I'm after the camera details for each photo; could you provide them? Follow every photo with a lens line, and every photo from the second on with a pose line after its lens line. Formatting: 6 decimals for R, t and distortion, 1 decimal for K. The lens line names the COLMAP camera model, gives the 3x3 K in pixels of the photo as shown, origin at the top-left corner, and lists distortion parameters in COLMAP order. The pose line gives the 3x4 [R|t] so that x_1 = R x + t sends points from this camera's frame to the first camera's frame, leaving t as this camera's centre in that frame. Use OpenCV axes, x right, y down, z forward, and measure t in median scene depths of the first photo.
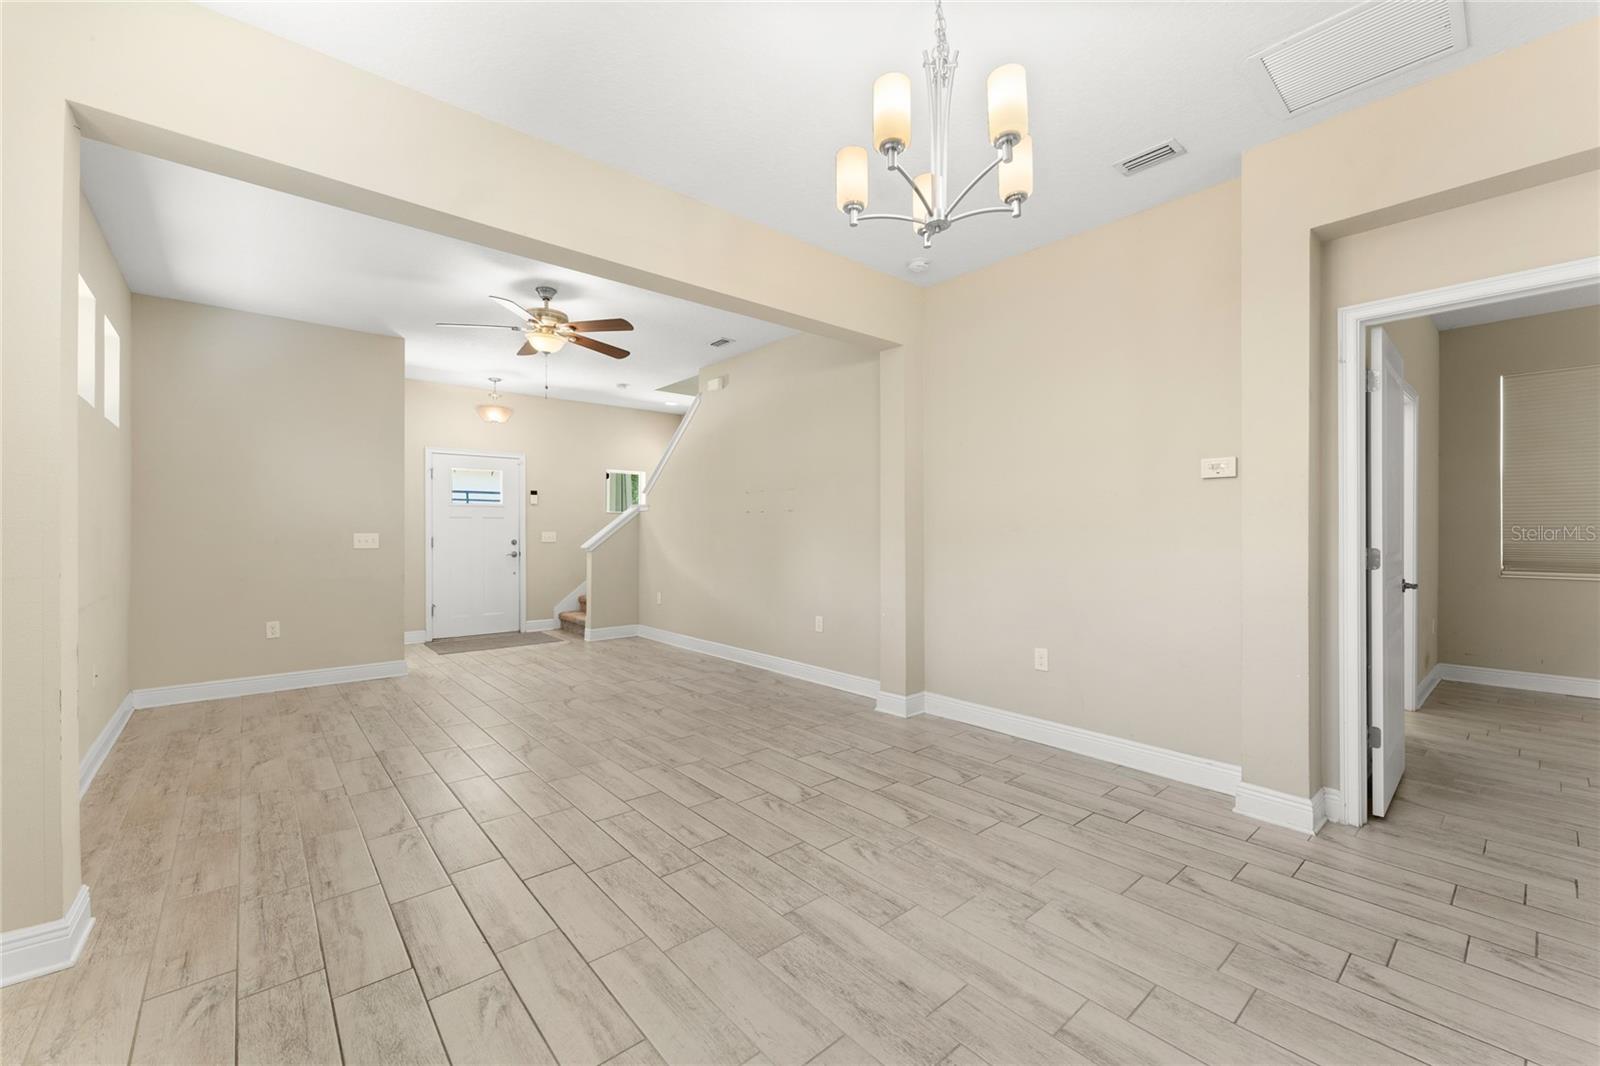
lens RADIAL K [[660.3, 0, 785.9], [0, 660.3, 528.8], [0, 0, 1]] dist [0.002763, 0.000086]
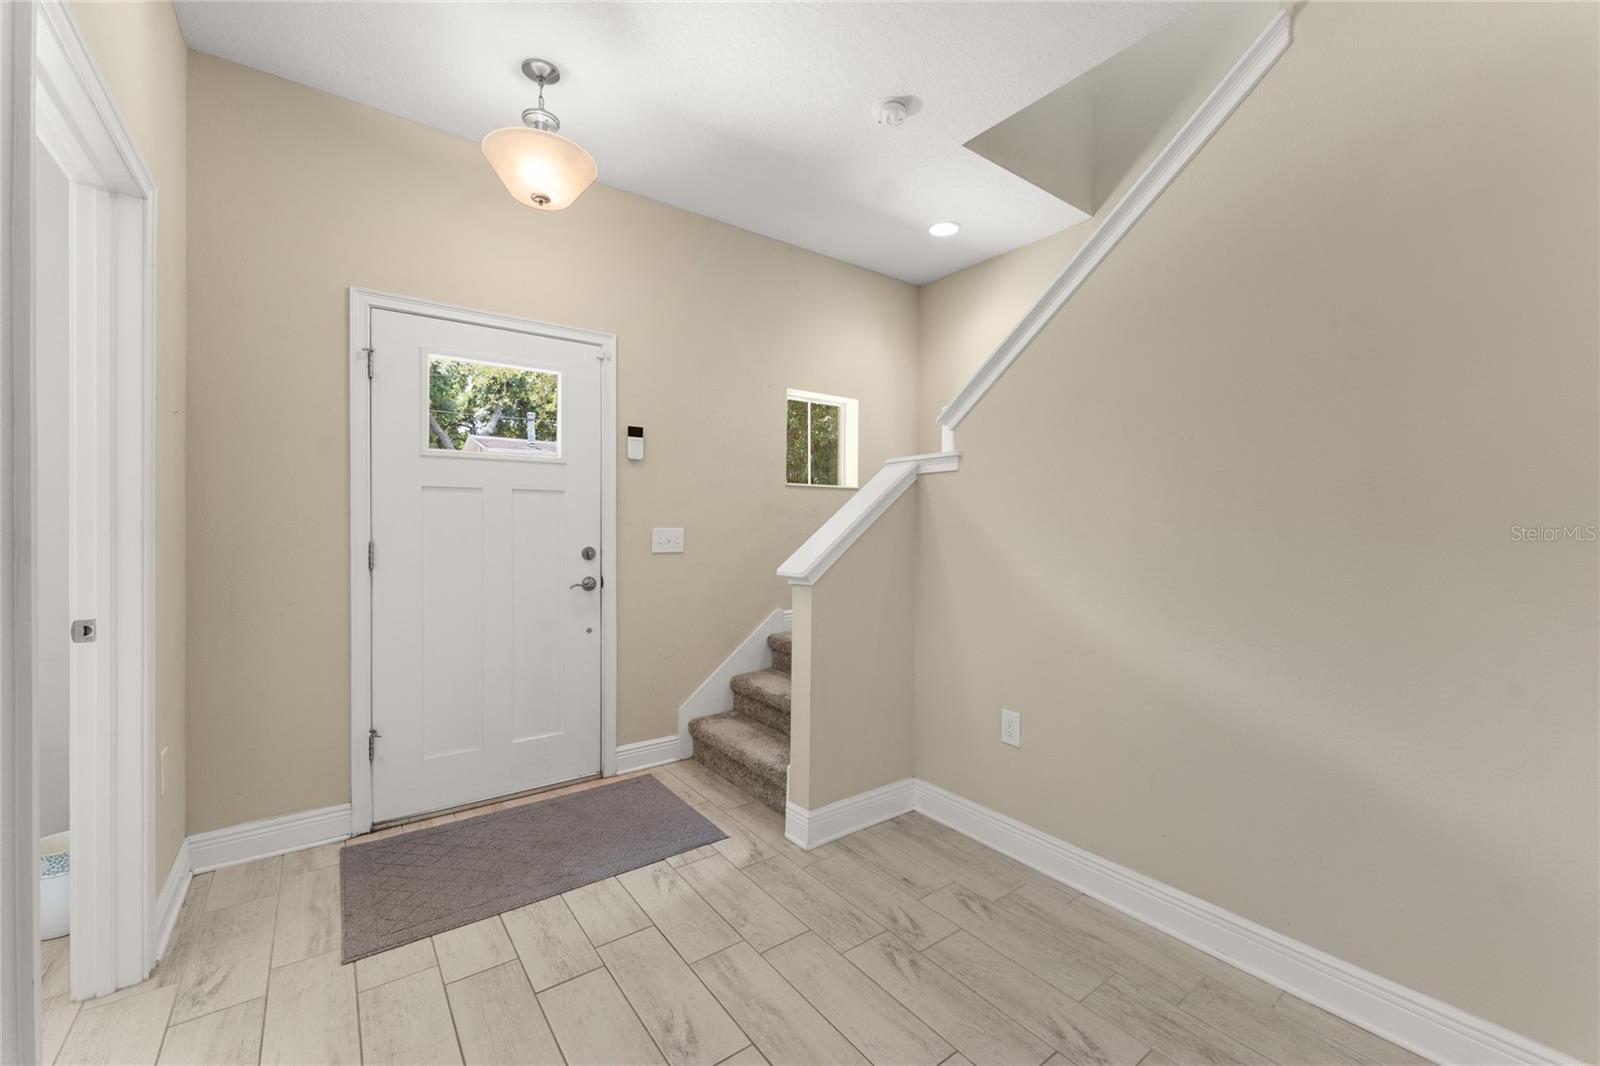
lens RADIAL K [[660.3, 0, 794.5], [0, 660.3, 534.4], [0, 0, 1]] dist [0.002763, 0.000086]
pose [[0.998877, 0.008660, -0.046570, -0.267396], [-0.007948, 0.999849, 0.015449, 0.001507], [0.046697, -0.015062, 0.998796, 0.604788]]
